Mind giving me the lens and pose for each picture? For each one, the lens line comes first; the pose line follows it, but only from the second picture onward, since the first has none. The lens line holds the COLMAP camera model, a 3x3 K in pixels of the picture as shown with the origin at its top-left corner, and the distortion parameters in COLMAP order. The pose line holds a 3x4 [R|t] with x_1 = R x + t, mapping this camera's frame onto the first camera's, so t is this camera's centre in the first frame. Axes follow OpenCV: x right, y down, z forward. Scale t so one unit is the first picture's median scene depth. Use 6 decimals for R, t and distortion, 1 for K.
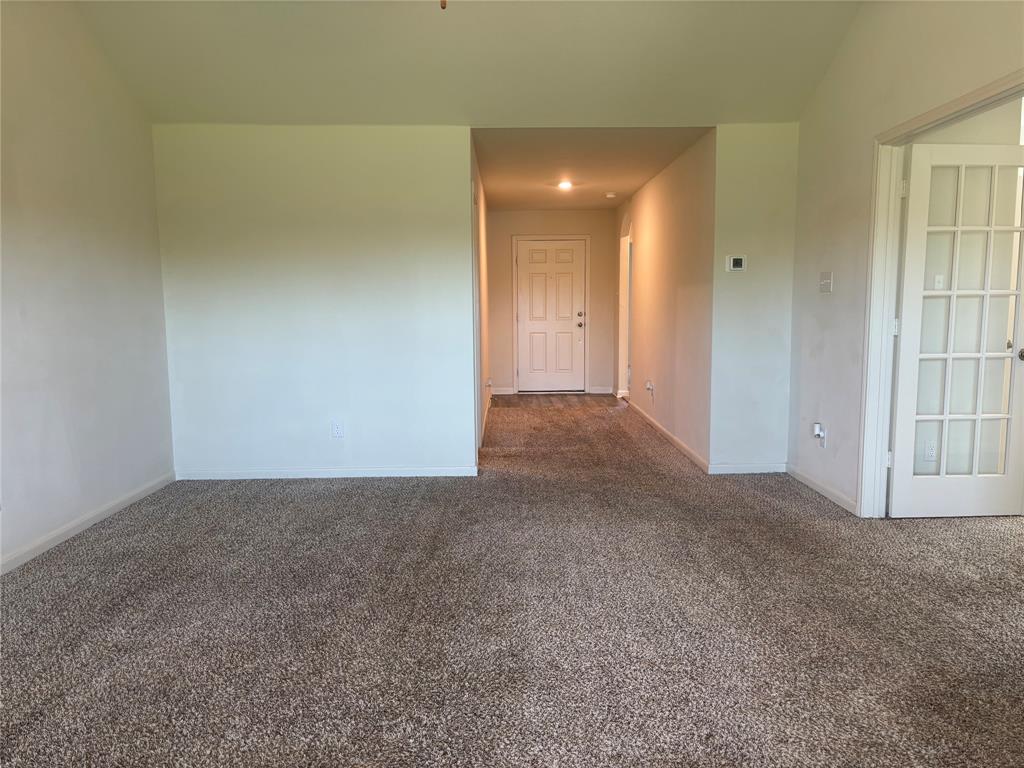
lens RADIAL K [[775.8, 0, 512.9], [0, 775.8, 388.9], [0, 0, 1]] dist [0.063556, -0.062317]
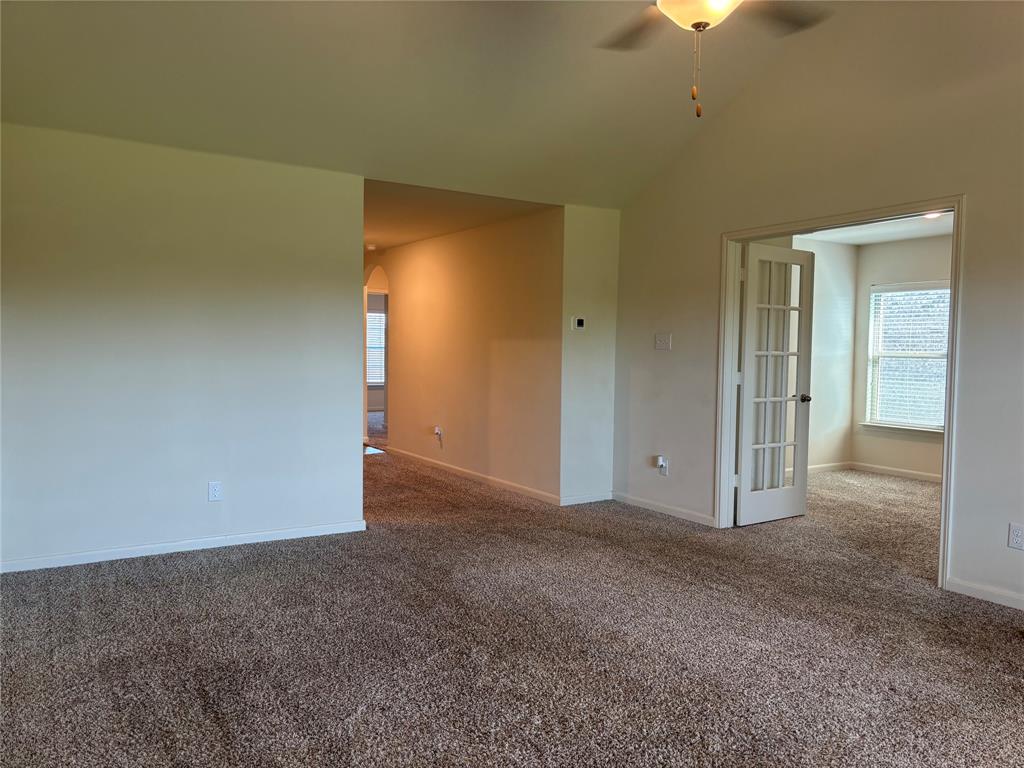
lens RADIAL K [[775.8, 0, 512.9], [0, 775.8, 388.9], [0, 0, 1]] dist [0.063556, -0.062317]
pose [[0.859026, -0.008402, 0.511863, -0.489440], [0.038048, 0.998148, -0.047470, -0.013659], [-0.510516, 0.060254, 0.857755, 0.075630]]
